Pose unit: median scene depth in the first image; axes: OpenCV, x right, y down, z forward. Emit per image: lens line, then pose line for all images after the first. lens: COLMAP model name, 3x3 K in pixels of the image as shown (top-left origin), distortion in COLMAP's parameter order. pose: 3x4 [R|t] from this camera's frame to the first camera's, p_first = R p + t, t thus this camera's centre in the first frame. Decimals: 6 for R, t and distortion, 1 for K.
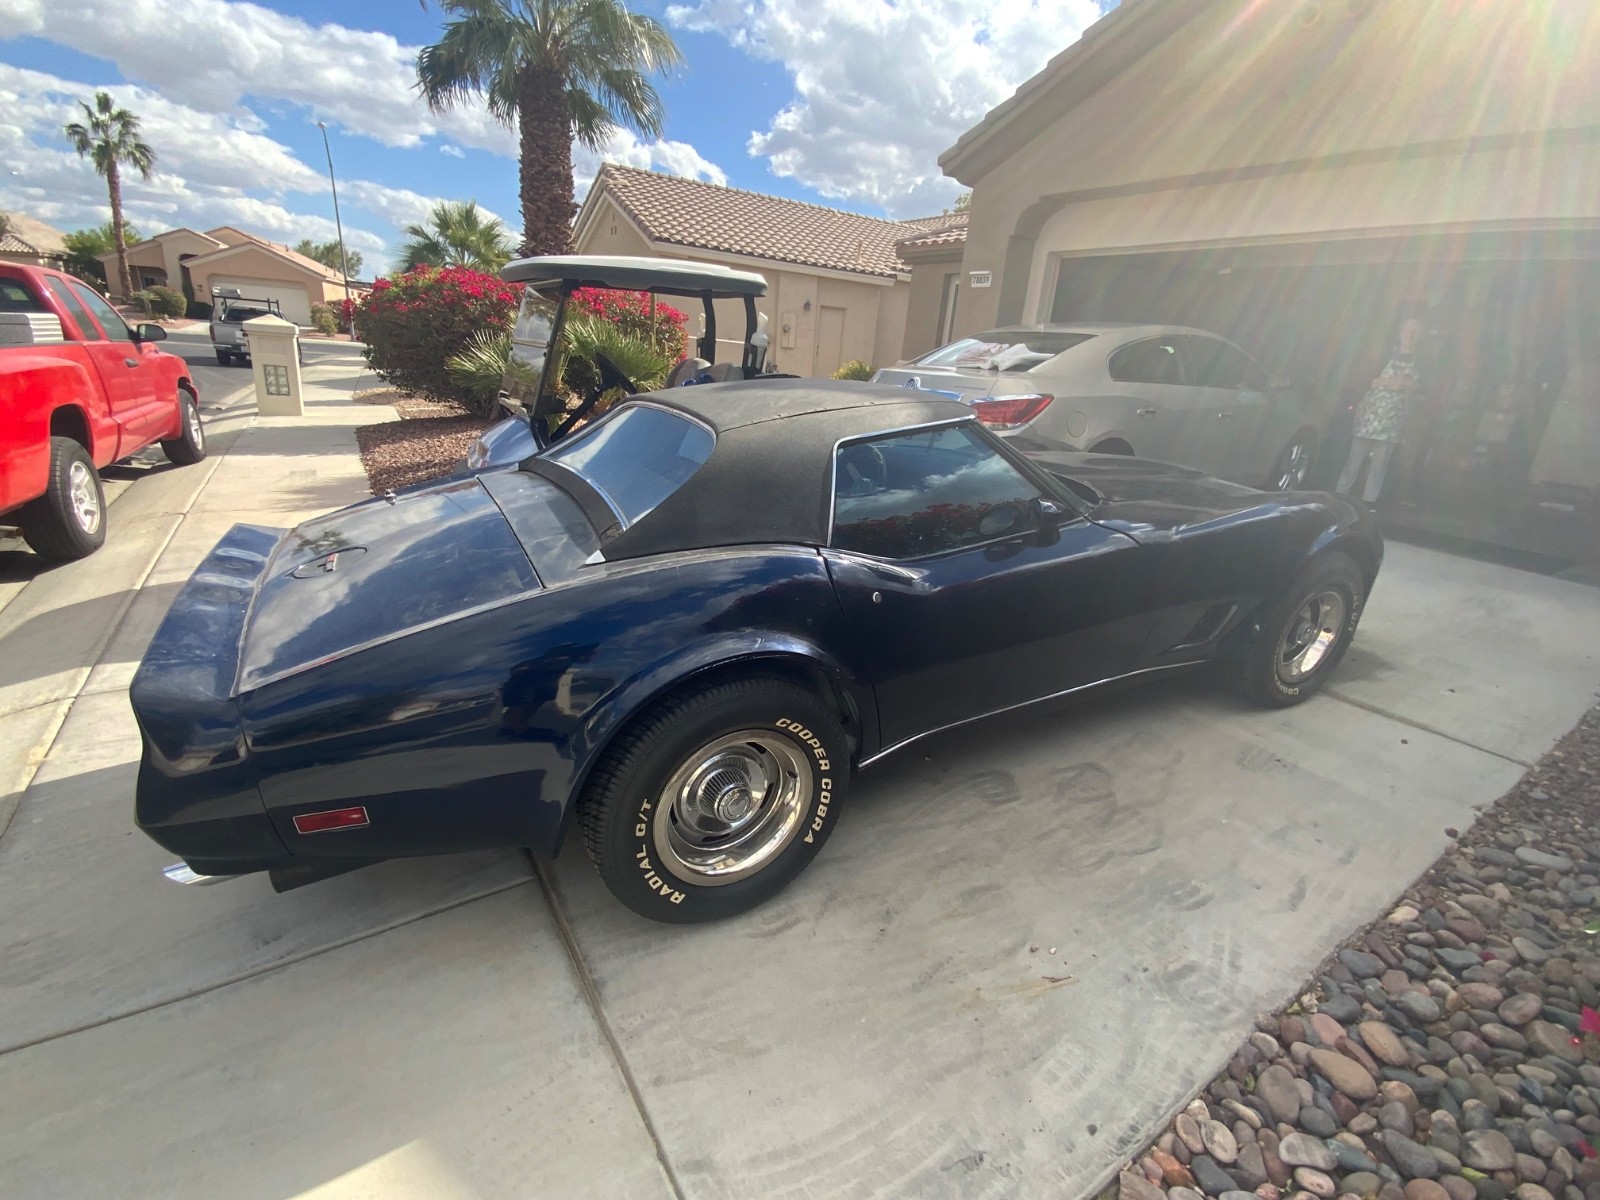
lens RADIAL K [[733.0, 0, 802.3], [0, 733.0, 606.9], [0, 0, 1]] dist [0.000298, -0.010758]
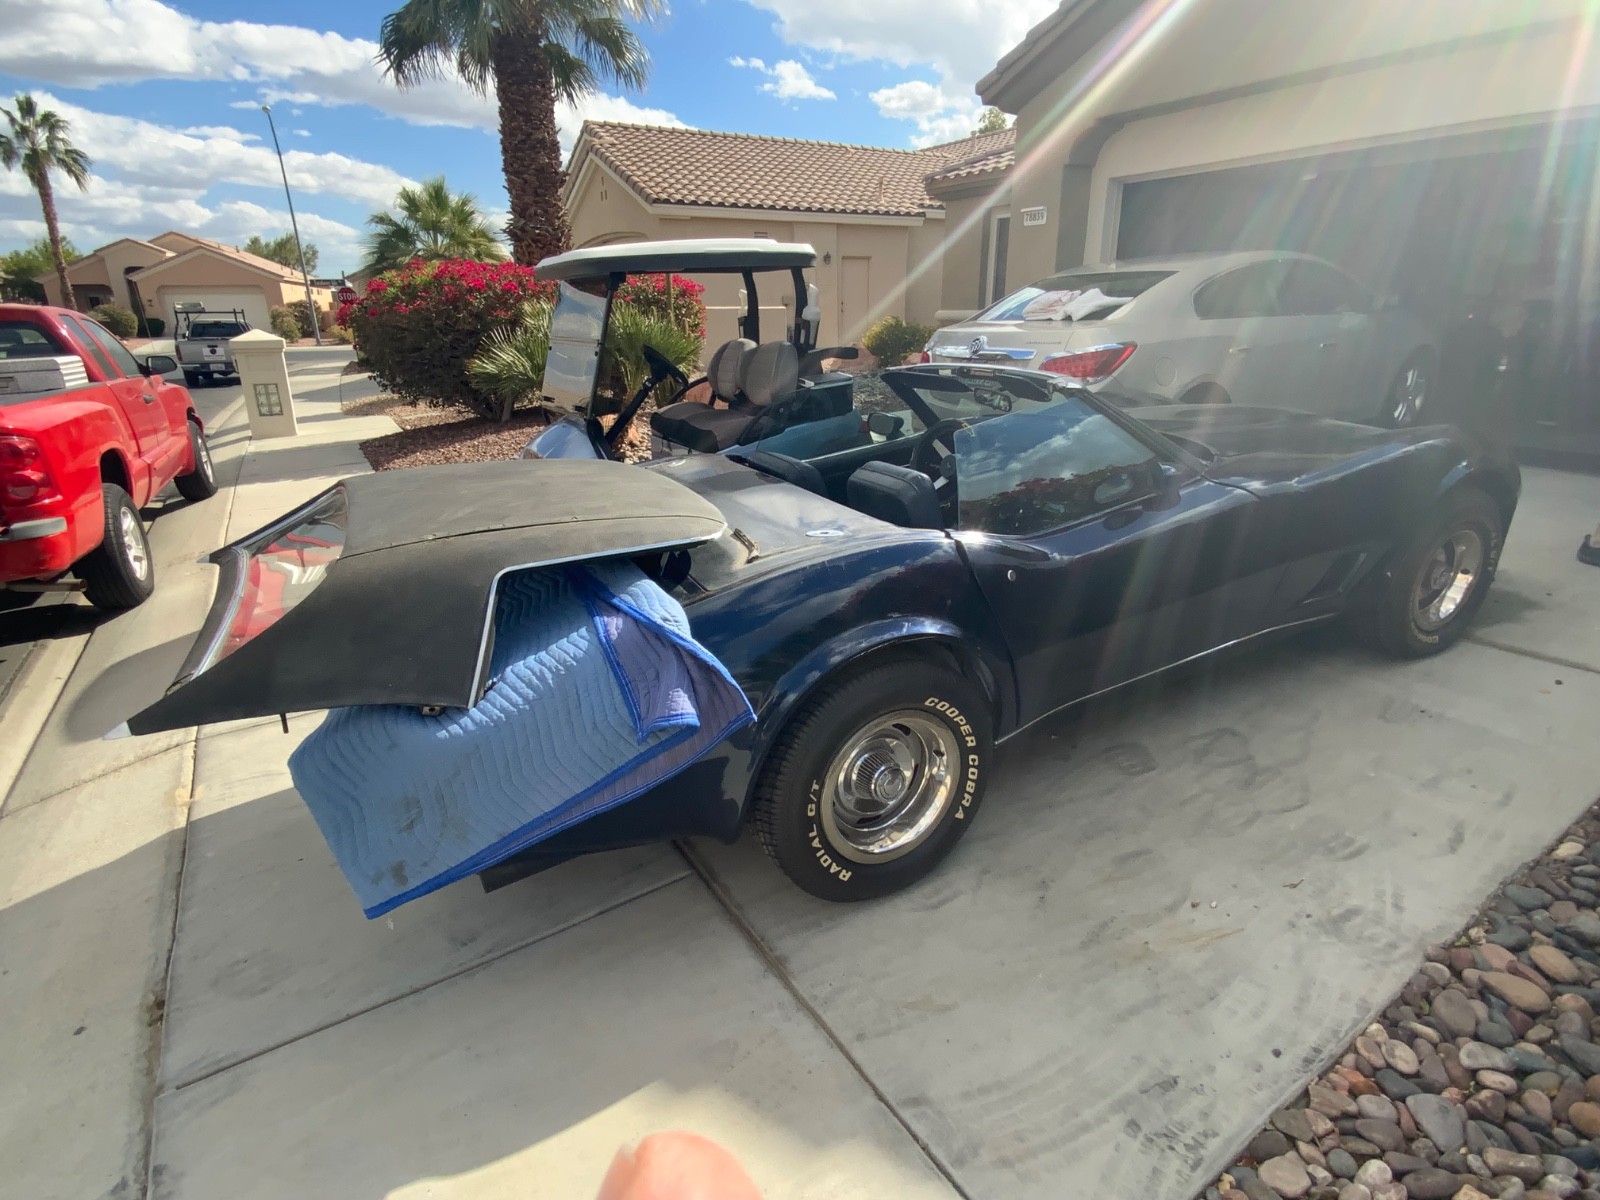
lens RADIAL K [[855.4, 0, 800.0], [0, 855.4, 600.0], [0, 0, 1]] dist [-0.000789, -0.009656]
pose [[0.995770, -0.082434, -0.040592, -0.108135], [0.082275, 0.996594, -0.005564, 0.005758], [0.040912, 0.002201, 0.999160, -0.153556]]
